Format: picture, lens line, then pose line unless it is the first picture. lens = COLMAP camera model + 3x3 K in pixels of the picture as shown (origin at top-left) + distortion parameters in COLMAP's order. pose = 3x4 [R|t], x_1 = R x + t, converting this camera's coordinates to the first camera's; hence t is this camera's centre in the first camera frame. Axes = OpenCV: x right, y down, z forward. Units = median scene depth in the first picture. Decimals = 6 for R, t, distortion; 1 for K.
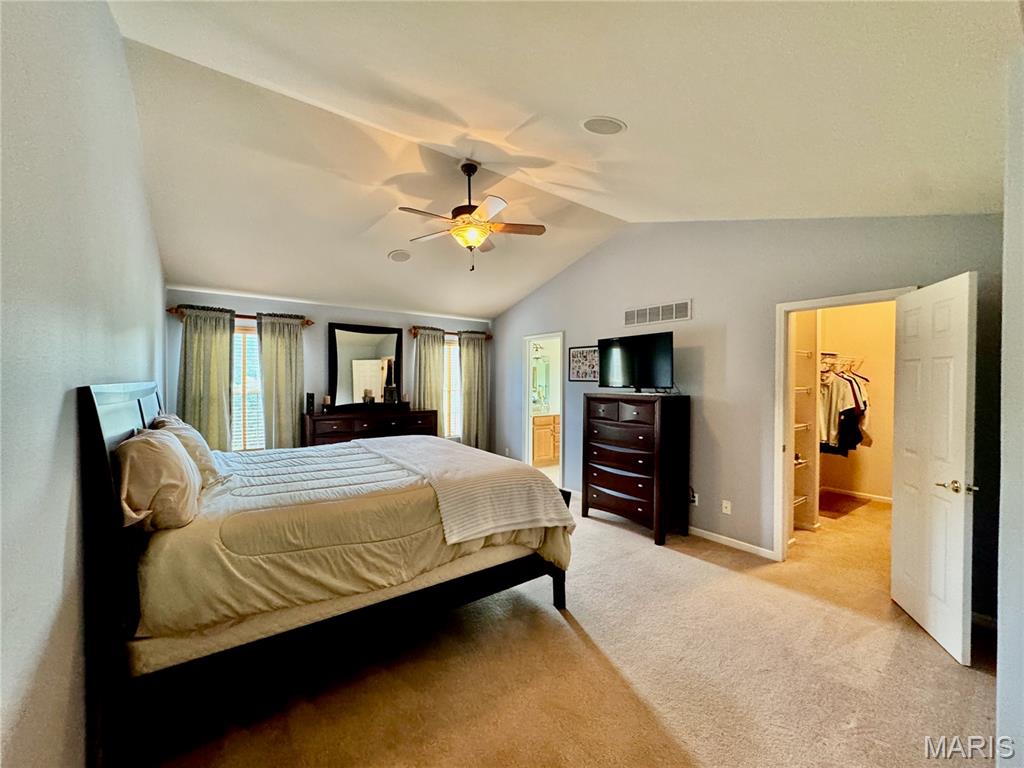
lens RADIAL K [[409.7, 0, 512.0], [0, 409.7, 384.0], [0, 0, 1]] dist [-0.001465, -0.000697]
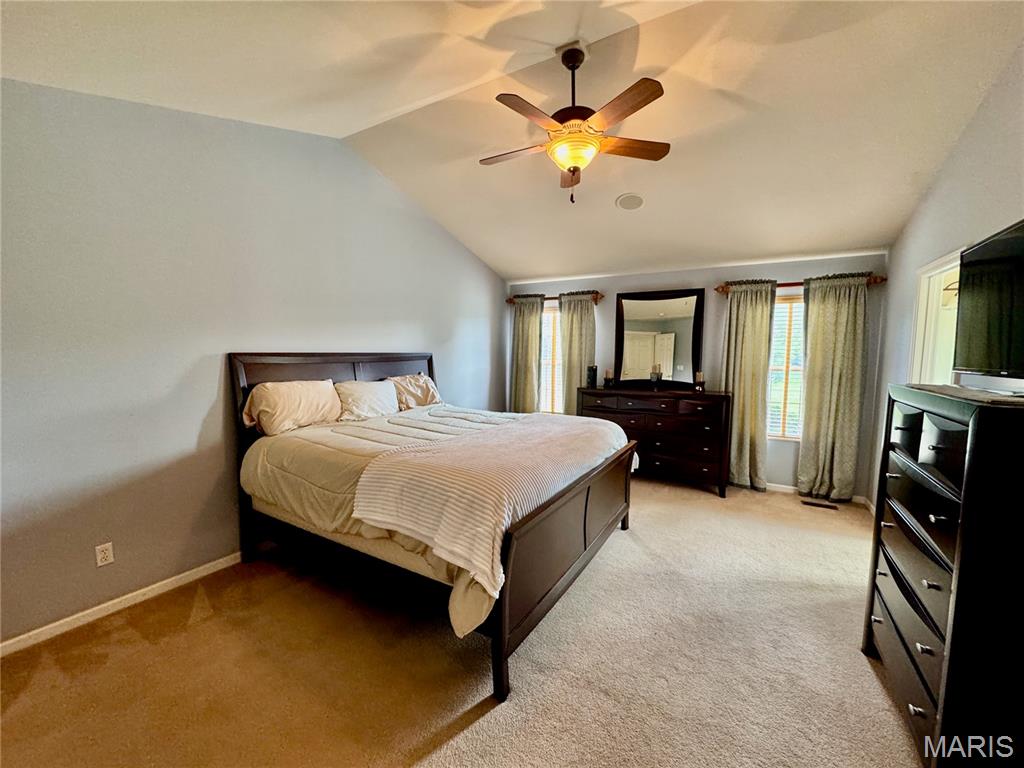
lens RADIAL K [[413.9, 0, 512.0], [0, 413.9, 384.0], [0, 0, 1]] dist [-0.000082, -0.000197]
pose [[0.366994, 0.081112, -0.926680, 0.409429], [-0.015458, 0.996585, 0.081109, -0.014802], [0.930095, -0.015442, 0.366995, 0.443868]]
